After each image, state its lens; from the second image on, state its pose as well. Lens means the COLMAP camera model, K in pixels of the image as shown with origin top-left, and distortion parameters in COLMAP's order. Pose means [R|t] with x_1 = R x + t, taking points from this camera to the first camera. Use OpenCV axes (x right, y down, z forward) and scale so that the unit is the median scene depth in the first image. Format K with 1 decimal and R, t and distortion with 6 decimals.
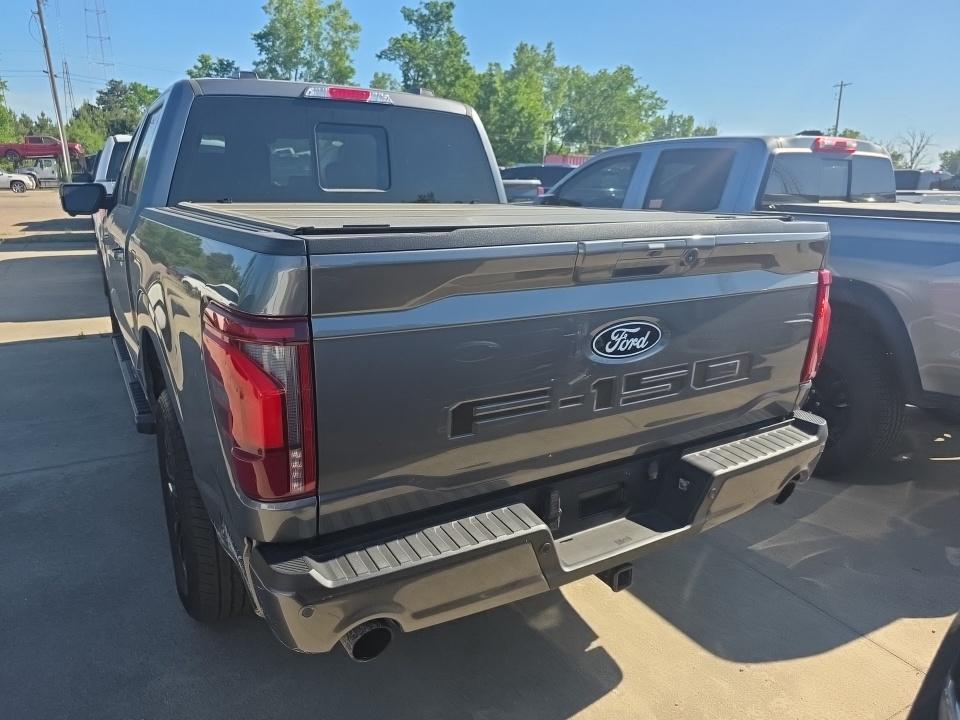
lens RADIAL K [[651.7, 0, 480.0], [0, 651.7, 360.0], [0, 0, 1]] dist [0.048524, -0.042186]
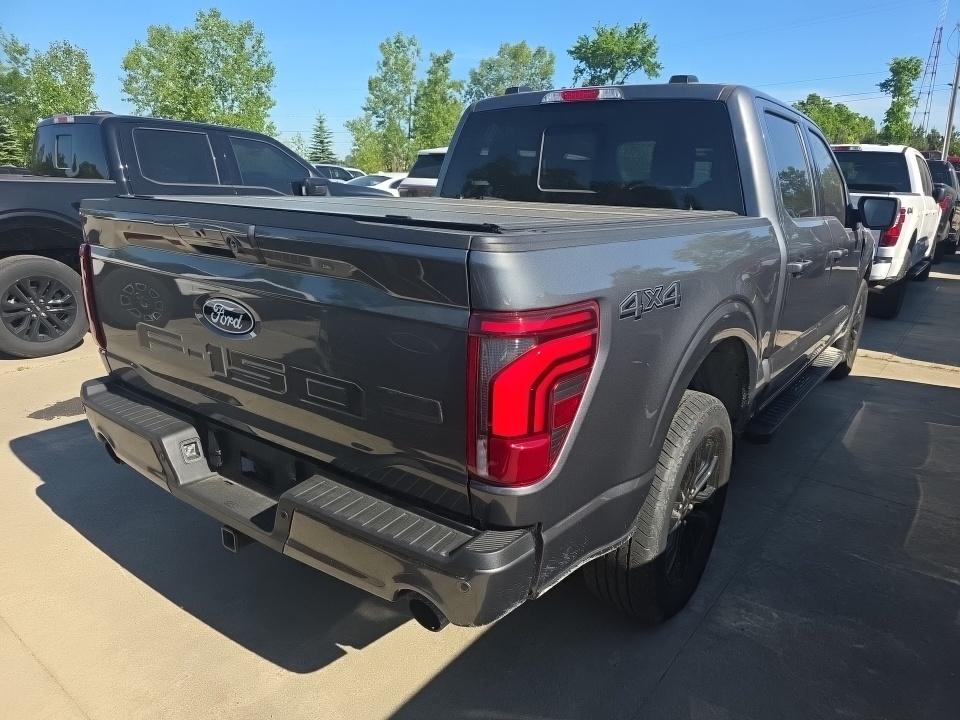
lens RADIAL K [[651.7, 0, 480.0], [0, 651.7, 360.0], [0, 0, 1]] dist [0.048524, -0.042186]
pose [[0.393516, 0.236984, -0.888248, 0.772751], [-0.255871, 0.956259, 0.141772, -0.125629], [0.882992, 0.171487, 0.436940, 0.507925]]
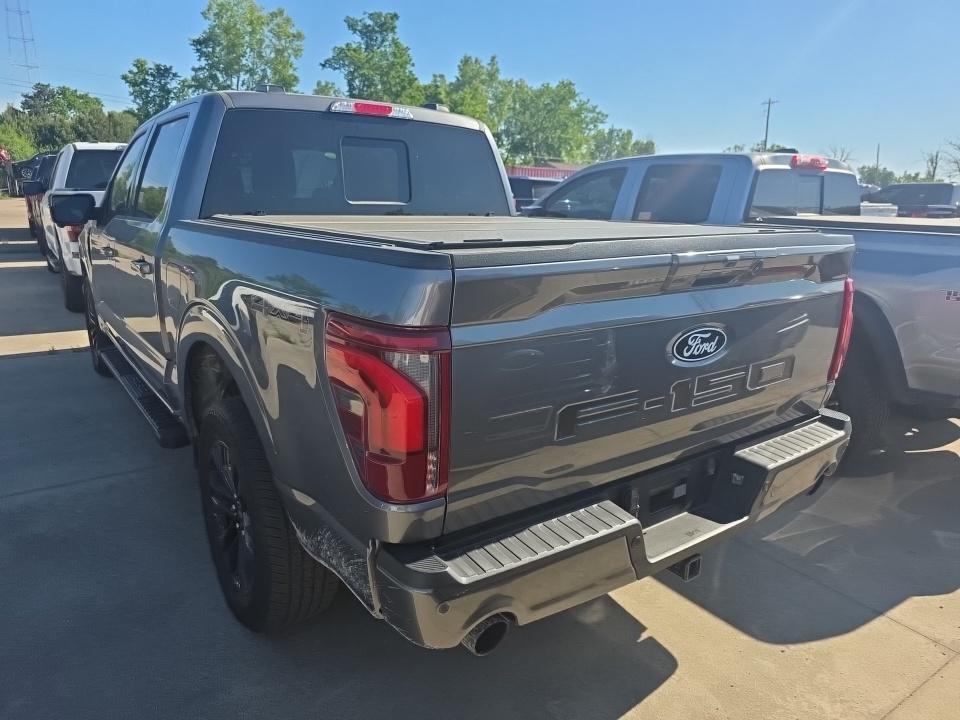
lens RADIAL K [[651.7, 0, 480.0], [0, 651.7, 360.0], [0, 0, 1]] dist [0.048524, -0.042186]
pose [[0.995877, -0.016977, 0.089106, -0.130199], [0.018226, 0.999746, -0.013220, 0.001322], [-0.088859, 0.014790, 0.995934, -0.023368]]
